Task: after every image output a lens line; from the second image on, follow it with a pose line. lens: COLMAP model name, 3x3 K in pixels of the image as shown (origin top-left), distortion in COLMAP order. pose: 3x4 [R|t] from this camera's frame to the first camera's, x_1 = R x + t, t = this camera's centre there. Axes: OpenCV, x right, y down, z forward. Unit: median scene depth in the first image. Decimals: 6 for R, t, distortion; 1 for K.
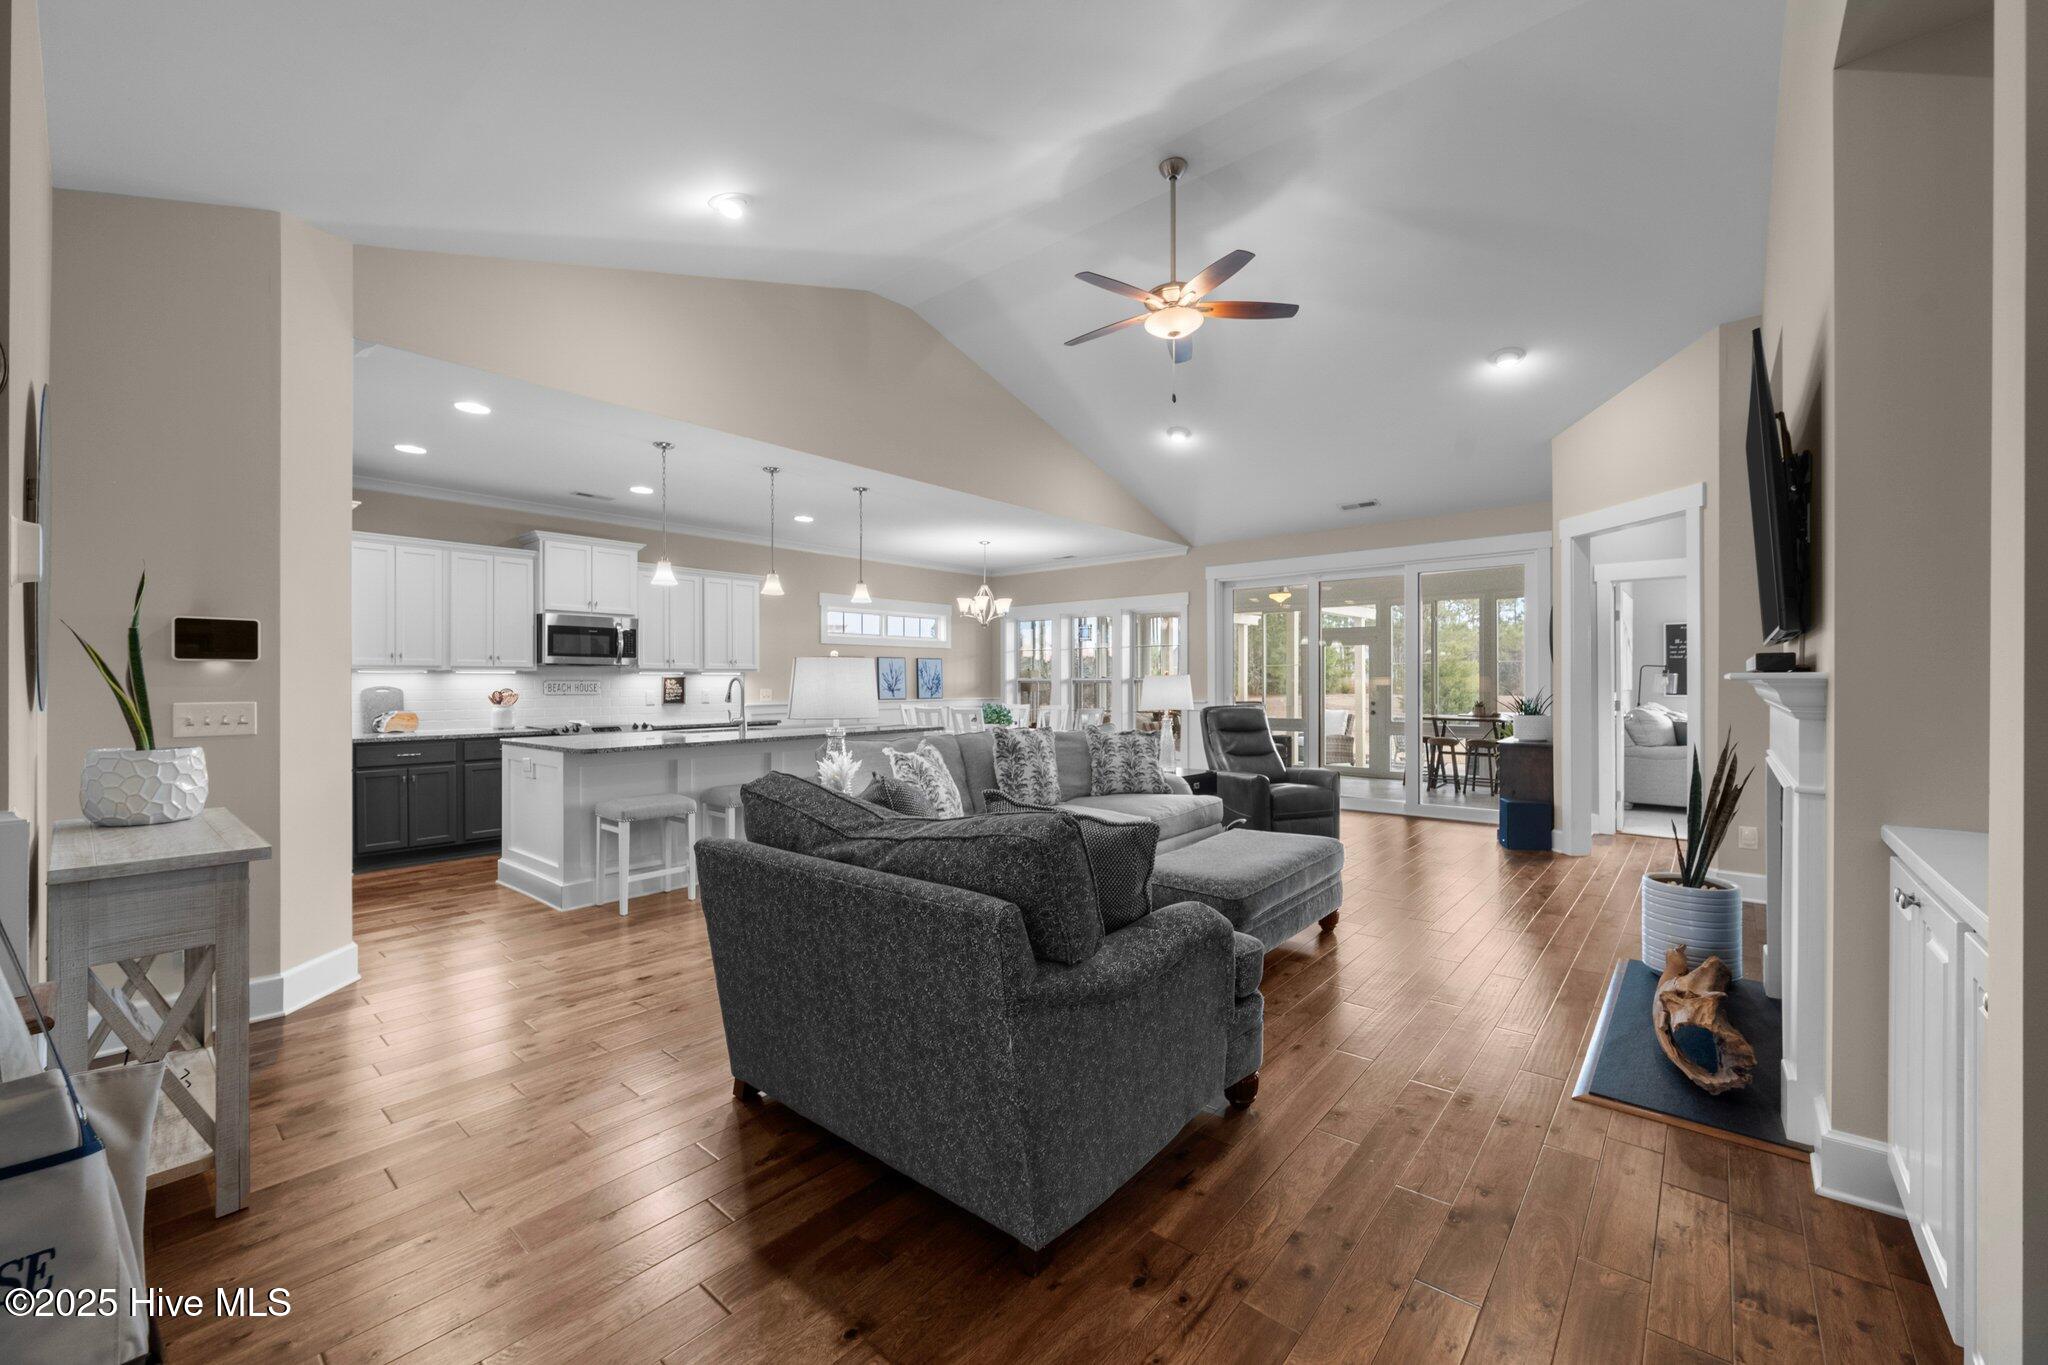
lens RADIAL K [[812.1, 0, 1028.3], [0, 812.1, 682.6], [0, 0, 1]] dist [-0.001706, 0.000425]
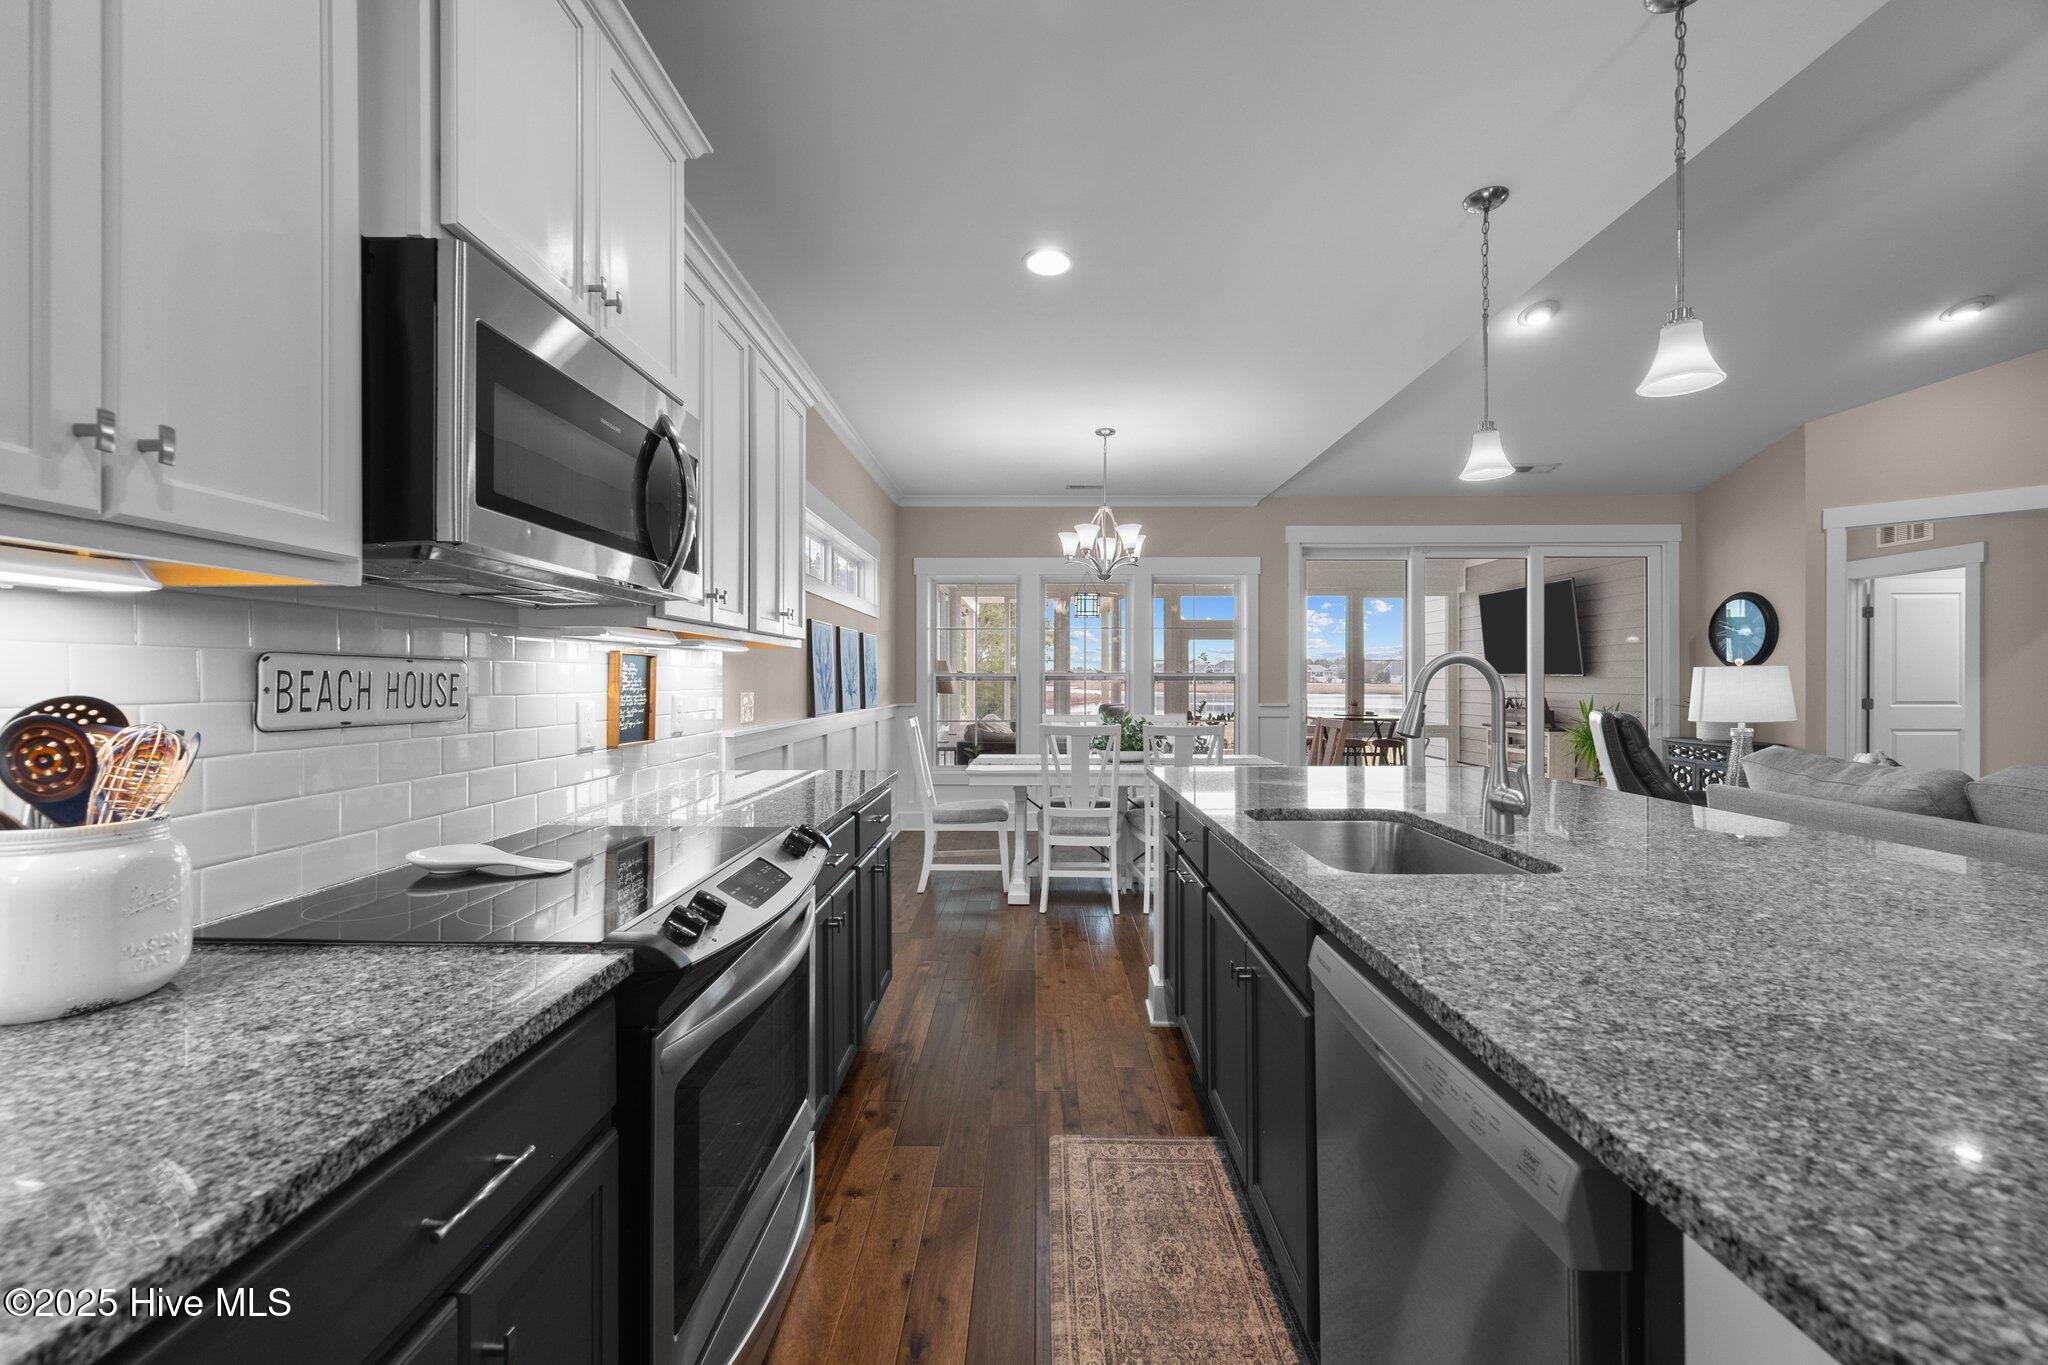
lens RADIAL K [[812.1, 0, 1017.1], [0, 812.1, 673.5], [0, 0, 1]] dist [-0.001706, 0.000425]
pose [[0.769637, 0.007569, 0.638436, -0.614459], [-0.000823, 0.999941, -0.010863, 0.004411], [-0.638481, 0.007835, 0.769598, 0.798598]]
